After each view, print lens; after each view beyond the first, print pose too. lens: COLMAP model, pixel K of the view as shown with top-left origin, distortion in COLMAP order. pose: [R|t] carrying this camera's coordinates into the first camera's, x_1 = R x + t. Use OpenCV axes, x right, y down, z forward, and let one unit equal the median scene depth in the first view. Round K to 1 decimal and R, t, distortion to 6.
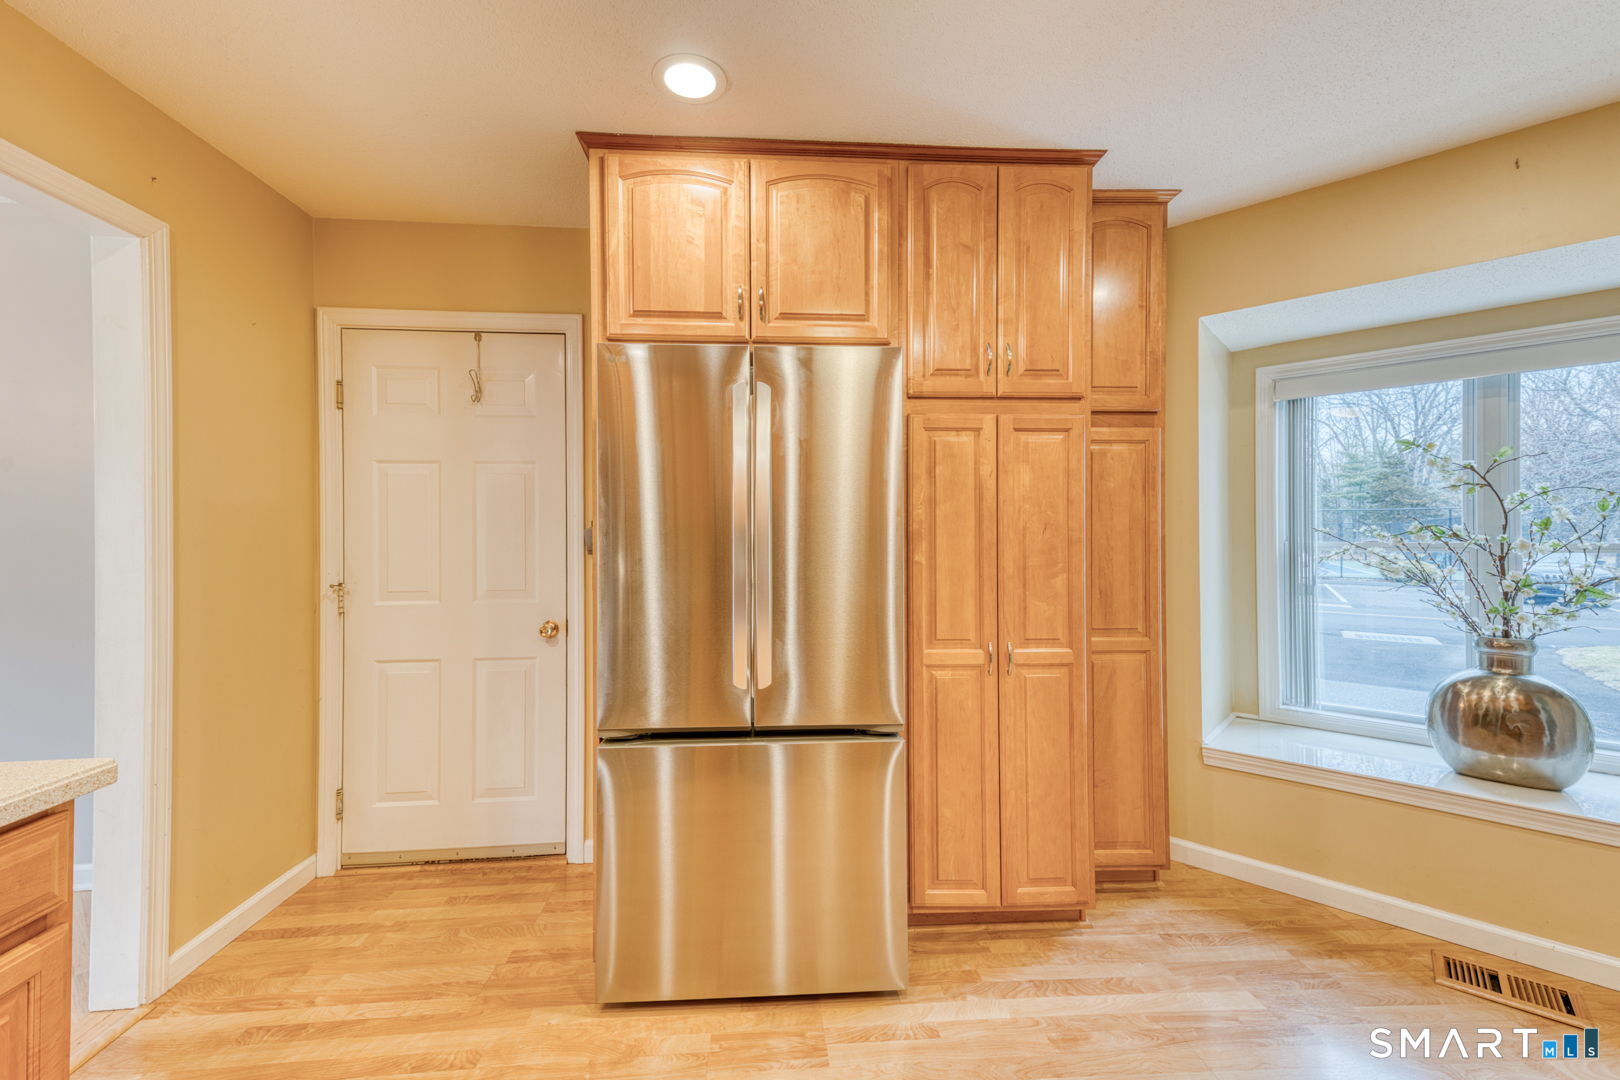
lens RADIAL K [[663.0, 0, 807.3], [0, 663.0, 535.3], [0, 0, 1]] dist [0.015706, -0.000382]
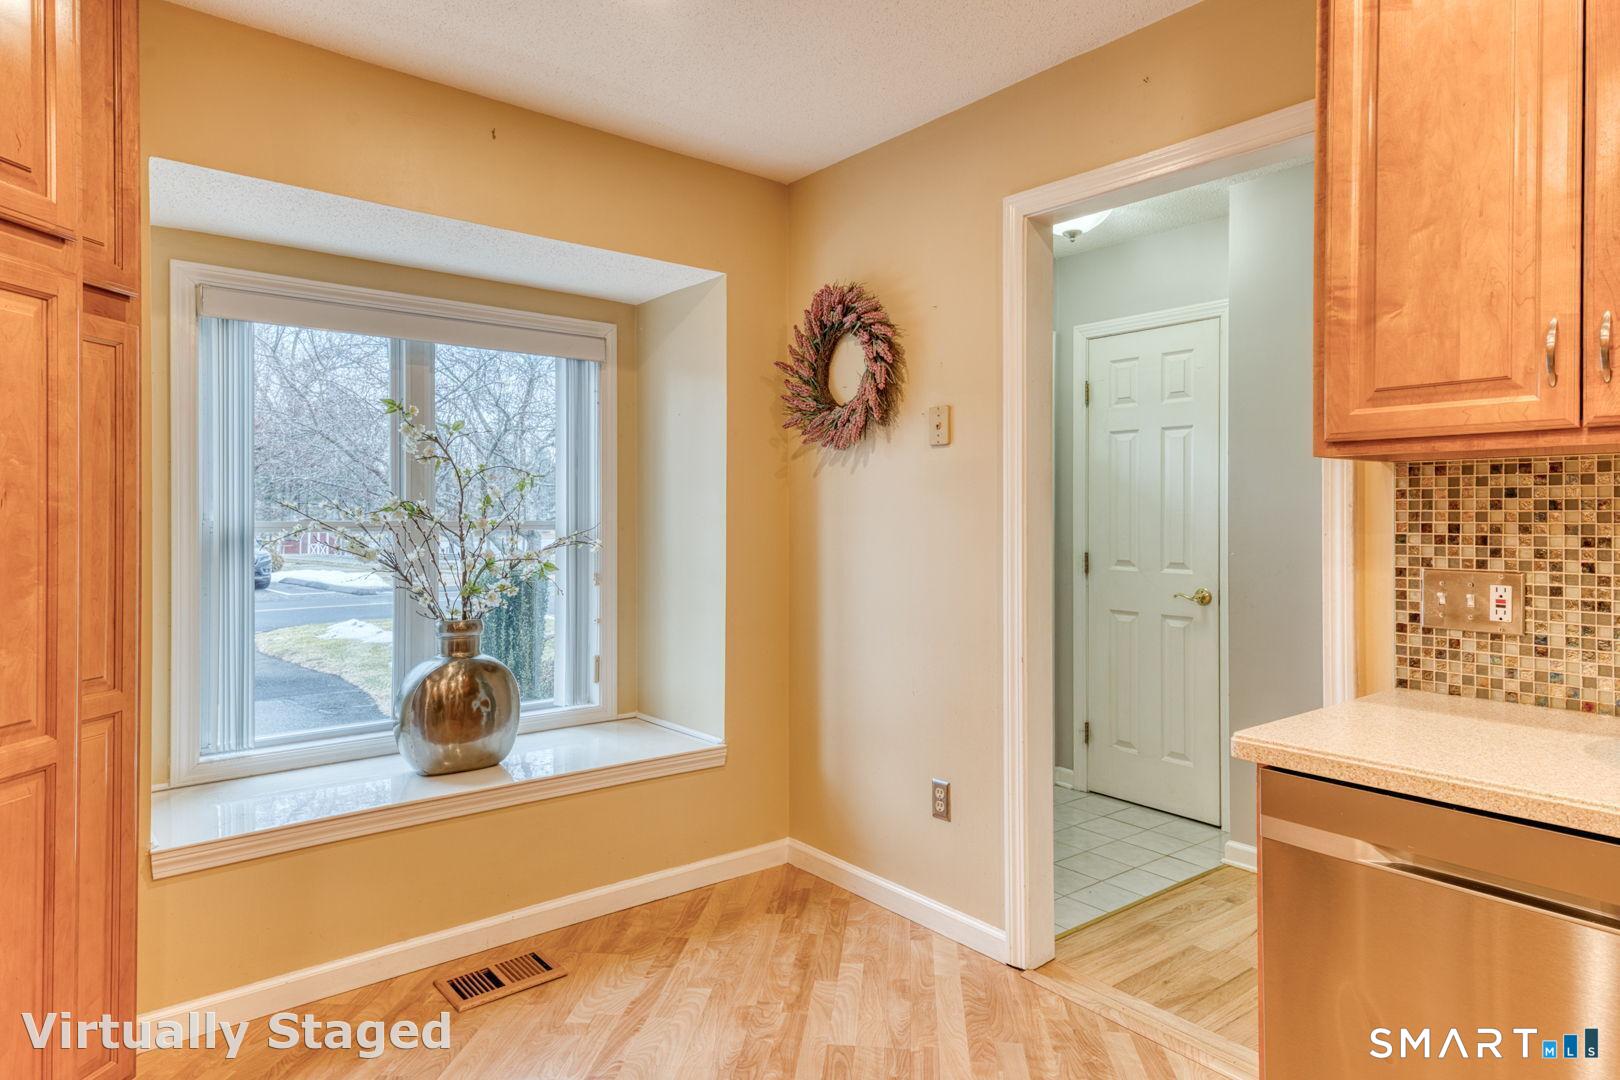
lens RADIAL K [[933.9, 0, 813.9], [0, 933.9, 512.7], [0, 0, 1]] dist [0.013344, -0.000672]
pose [[0.164191, 0.003757, 0.986421, -0.190385], [-0.004250, 0.999986, -0.003101, 0.002135], [-0.986419, -0.003683, 0.164205, 0.287566]]
